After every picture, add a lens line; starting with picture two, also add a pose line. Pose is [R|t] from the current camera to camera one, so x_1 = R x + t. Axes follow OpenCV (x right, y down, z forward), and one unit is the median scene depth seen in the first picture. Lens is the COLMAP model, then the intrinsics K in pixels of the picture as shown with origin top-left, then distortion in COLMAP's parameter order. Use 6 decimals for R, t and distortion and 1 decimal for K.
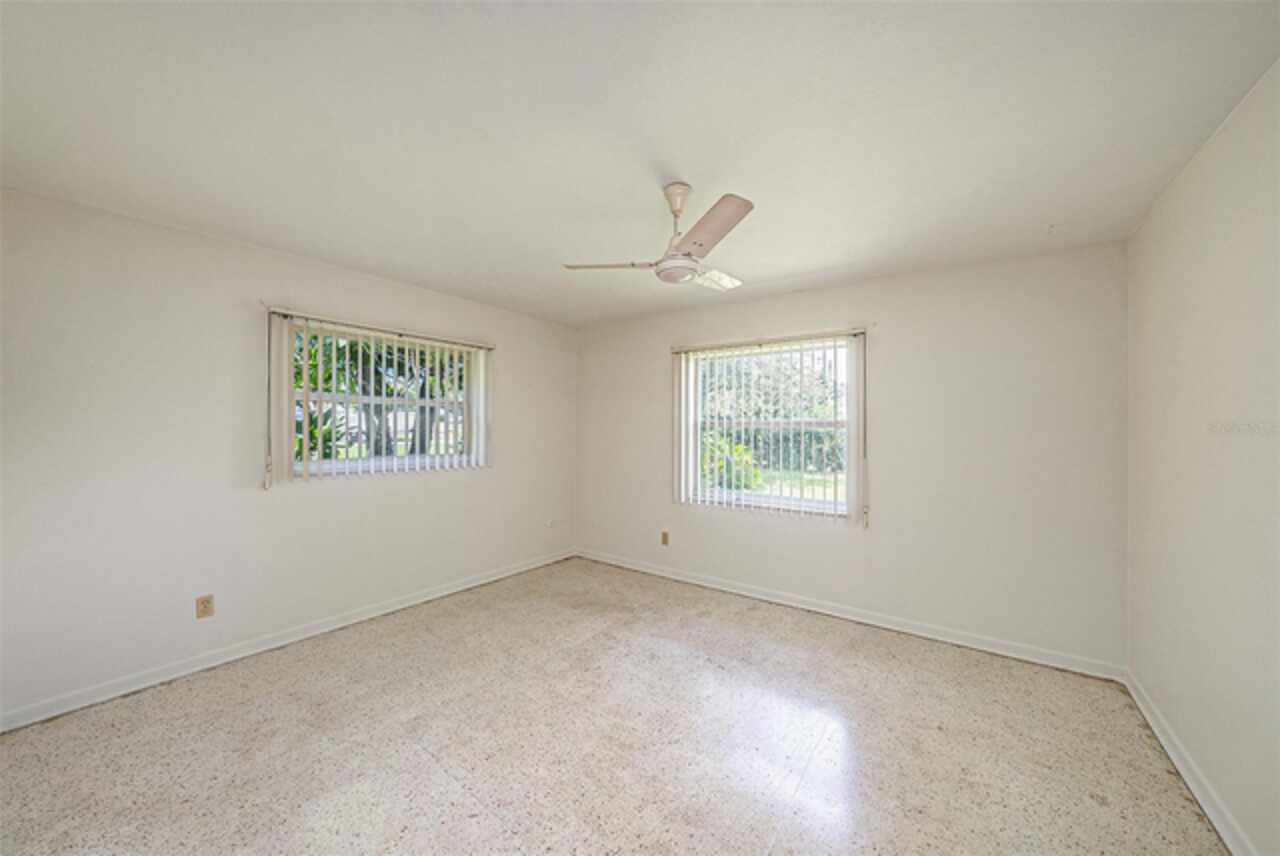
lens RADIAL K [[451.2, 0, 640.2], [0, 451.2, 418.8], [0, 0, 1]] dist [-0.025582, 0.005586]
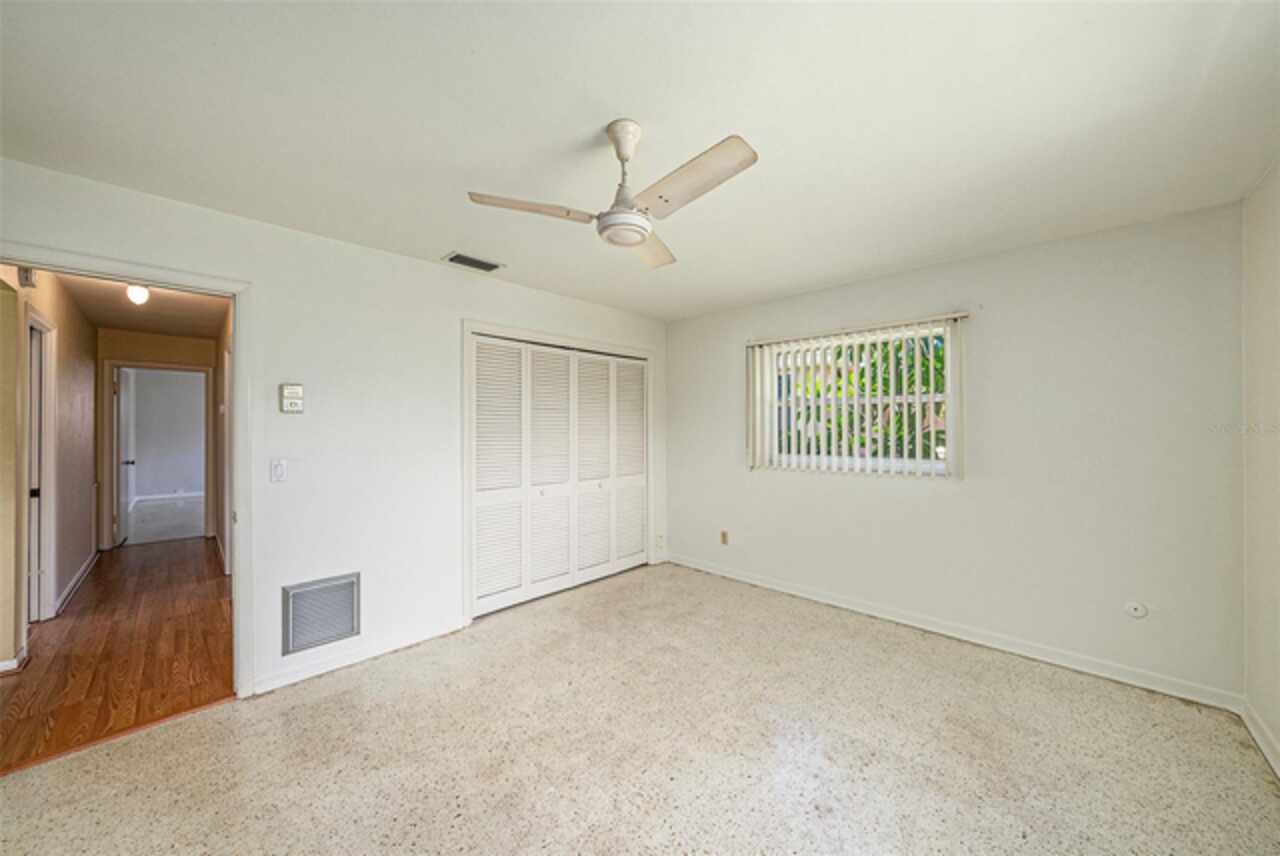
lens RADIAL K [[451.2, 0, 640.2], [0, 451.2, 418.8], [0, 0, 1]] dist [-0.025582, 0.005586]
pose [[-0.132225, -0.022660, -0.990961, 0.620892], [0.021357, 0.999441, -0.025703, 0.018330], [0.990990, -0.024563, -0.131668, 0.801475]]
